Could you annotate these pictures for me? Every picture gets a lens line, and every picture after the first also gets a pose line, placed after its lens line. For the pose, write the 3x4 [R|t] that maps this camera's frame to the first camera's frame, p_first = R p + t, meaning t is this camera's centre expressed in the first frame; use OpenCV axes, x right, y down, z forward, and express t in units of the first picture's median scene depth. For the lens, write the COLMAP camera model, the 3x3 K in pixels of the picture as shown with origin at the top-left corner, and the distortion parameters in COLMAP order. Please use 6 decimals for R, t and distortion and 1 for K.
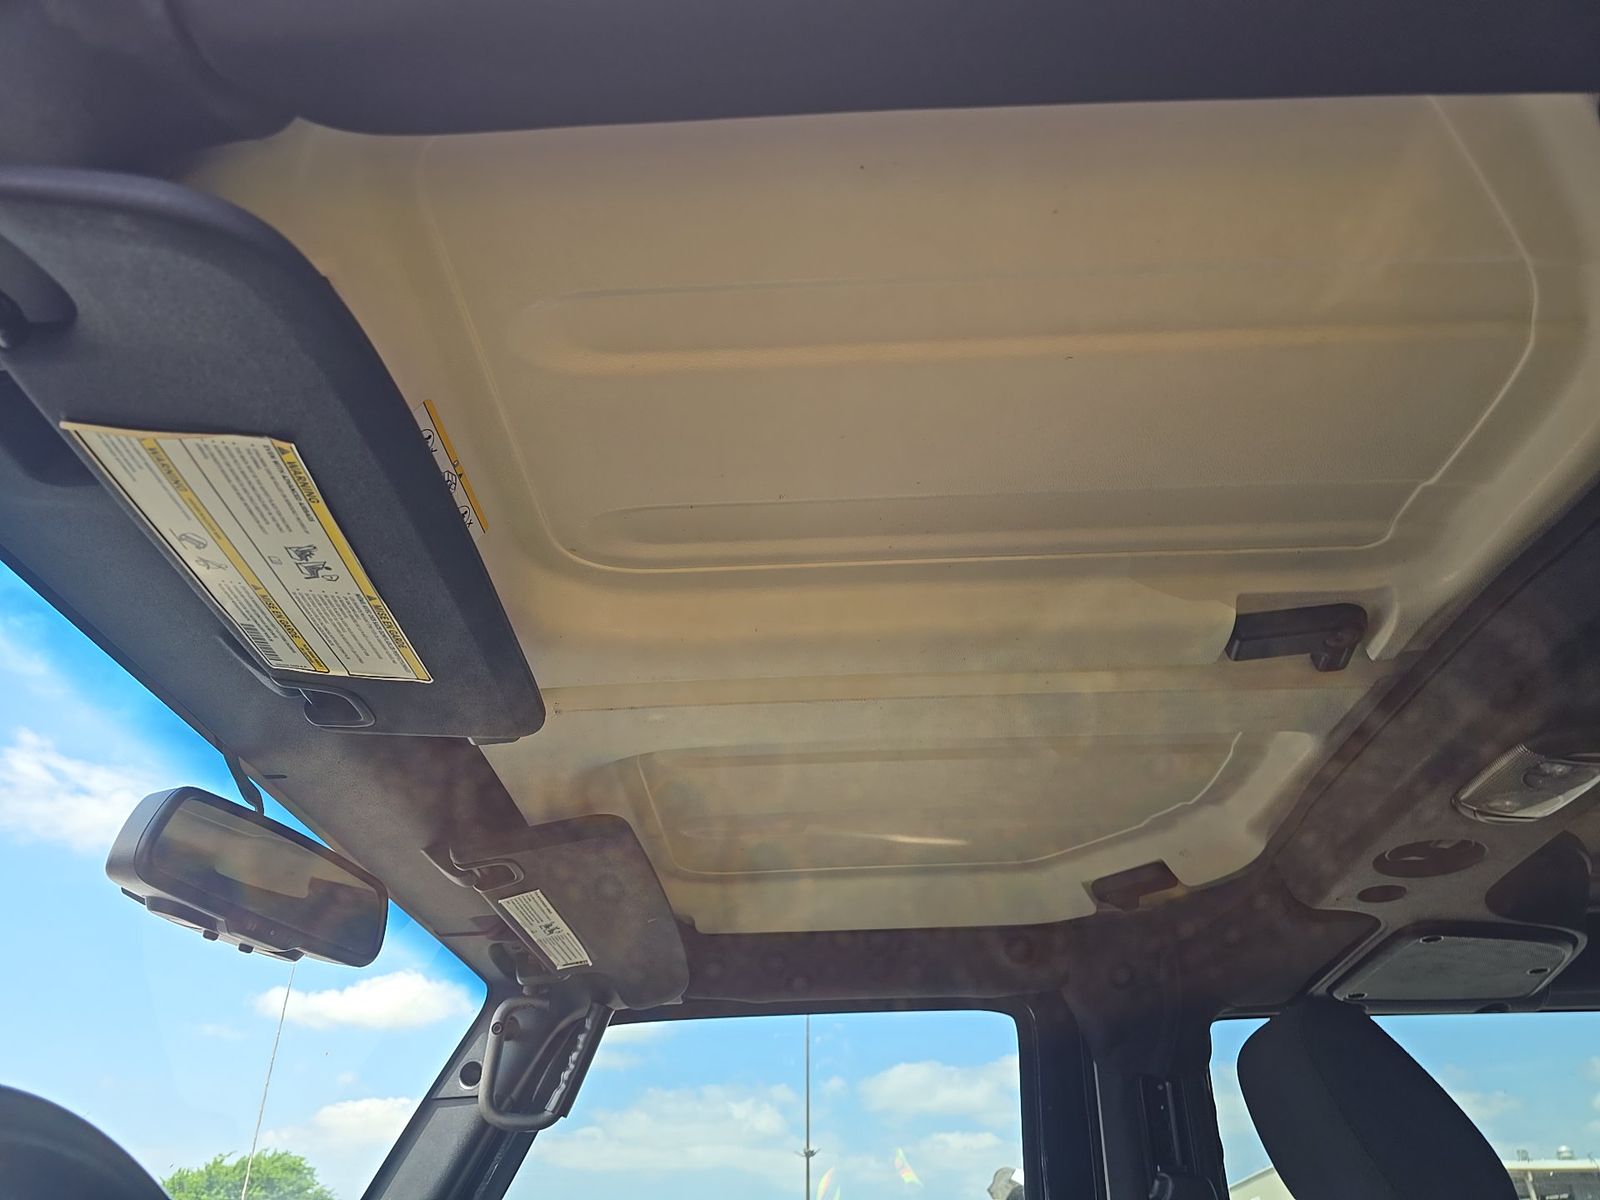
lens RADIAL K [[1131.3, 0, 793.2], [0, 1131.3, 611.2], [0, 0, 1]] dist [0.036636, -0.023740]
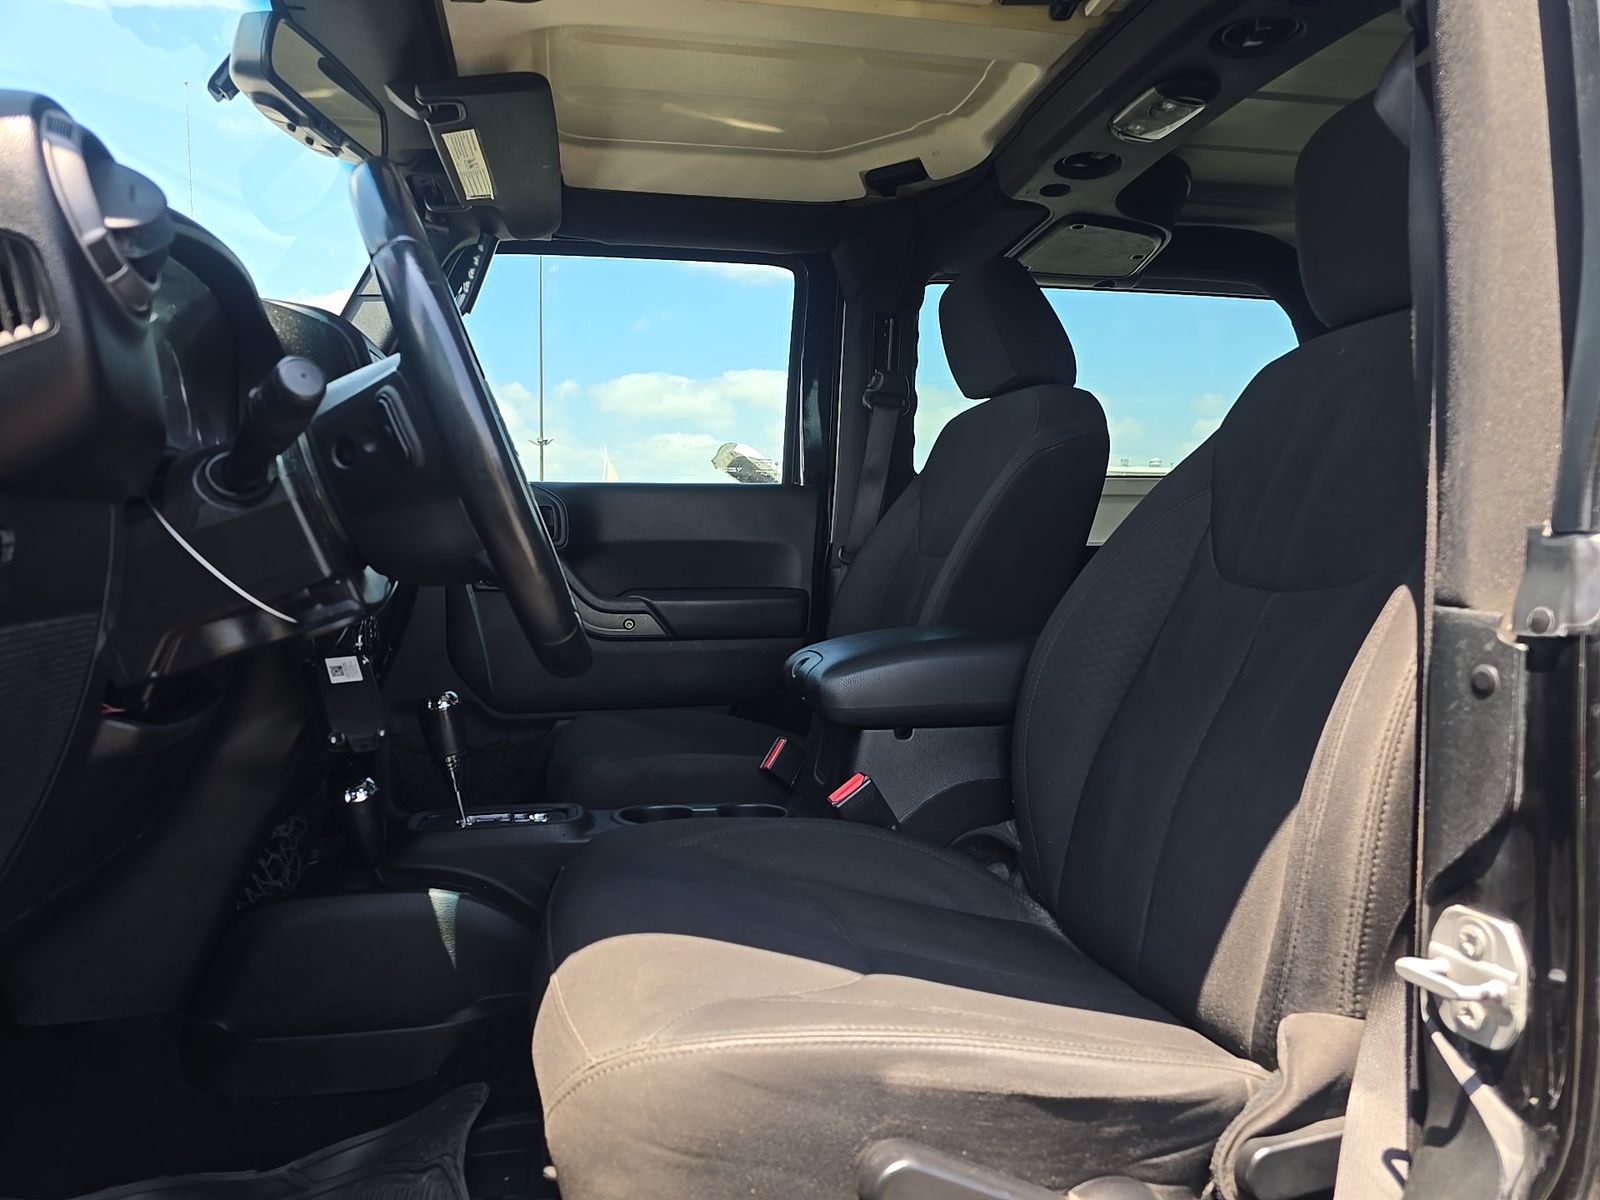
lens RADIAL K [[1131.3, 0, 793.2], [0, 1131.3, 611.2], [0, 0, 1]] dist [0.036636, -0.023740]
pose [[0.970240, 0.001619, 0.242139, -0.168770], [-0.133839, 0.836933, 0.530689, -0.035542], [-0.201795, -0.547303, 0.812243, -0.419283]]
